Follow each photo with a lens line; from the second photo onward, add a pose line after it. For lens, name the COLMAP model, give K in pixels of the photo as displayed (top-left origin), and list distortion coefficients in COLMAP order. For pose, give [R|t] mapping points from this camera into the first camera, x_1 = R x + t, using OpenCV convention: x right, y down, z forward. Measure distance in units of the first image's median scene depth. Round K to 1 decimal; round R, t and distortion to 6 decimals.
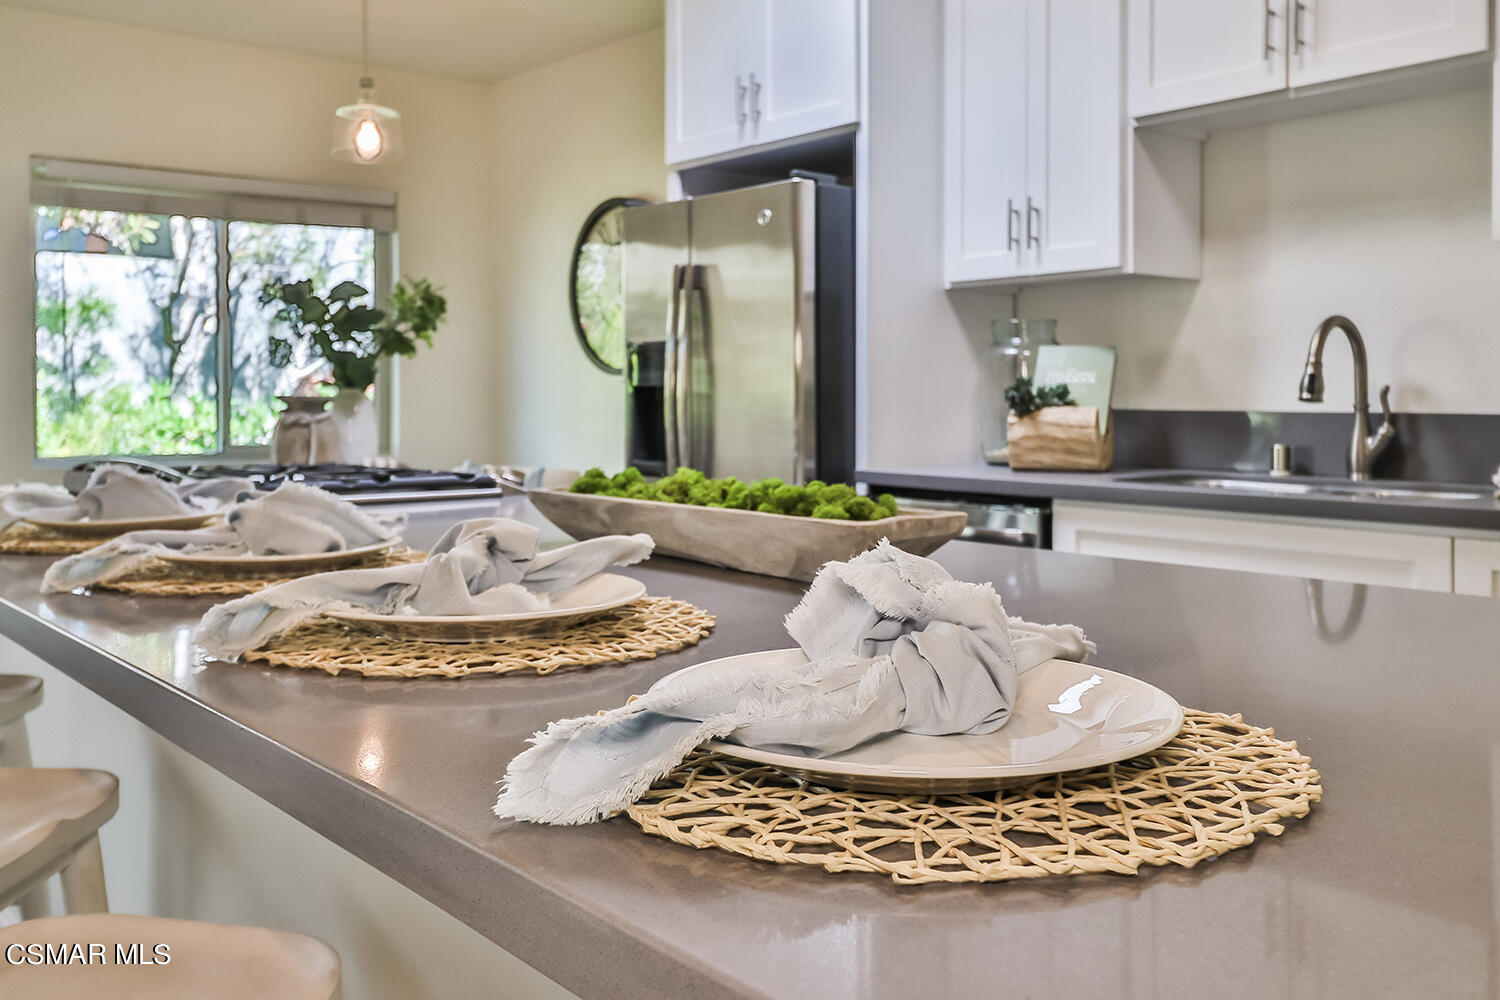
lens RADIAL K [[1302.7, 0, 750.0], [0, 1302.7, 500.0], [0, 0, 1]] dist [-0.001132, 0.010105]
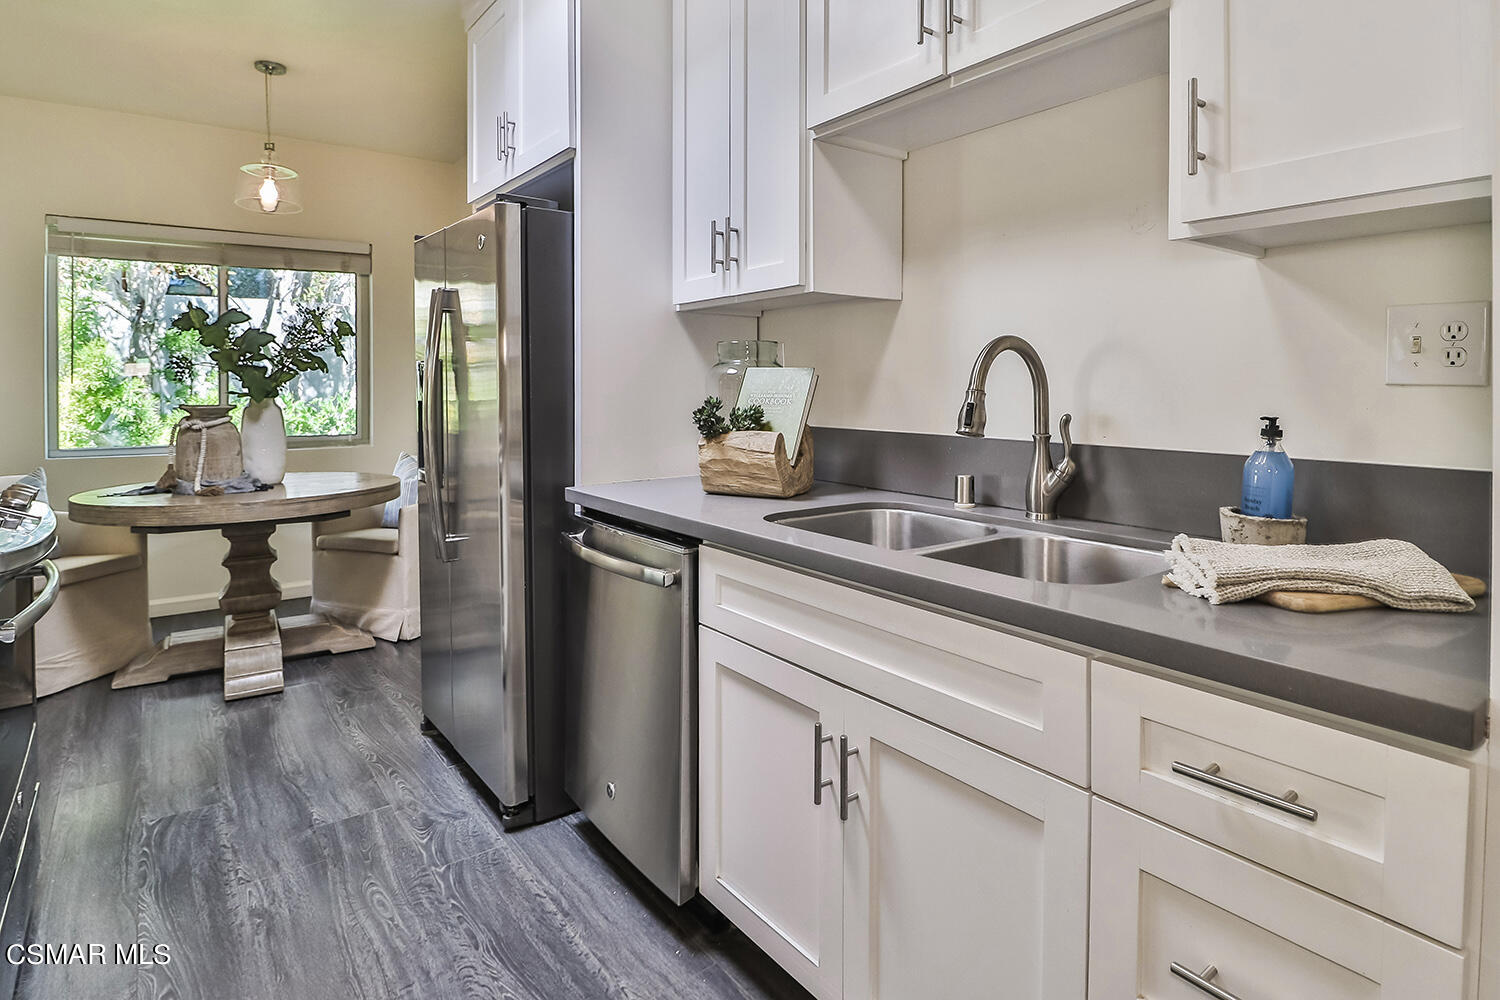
lens RADIAL K [[798.2, 0, 757.1], [0, 798.2, 450.7], [0, 0, 1]] dist [-0.018249, -0.000208]
pose [[0.999253, 0.005000, -0.038320, 0.266824], [-0.004998, 0.999988, 0.000136, -0.055946], [0.038320, 0.000056, 0.999266, 0.402229]]
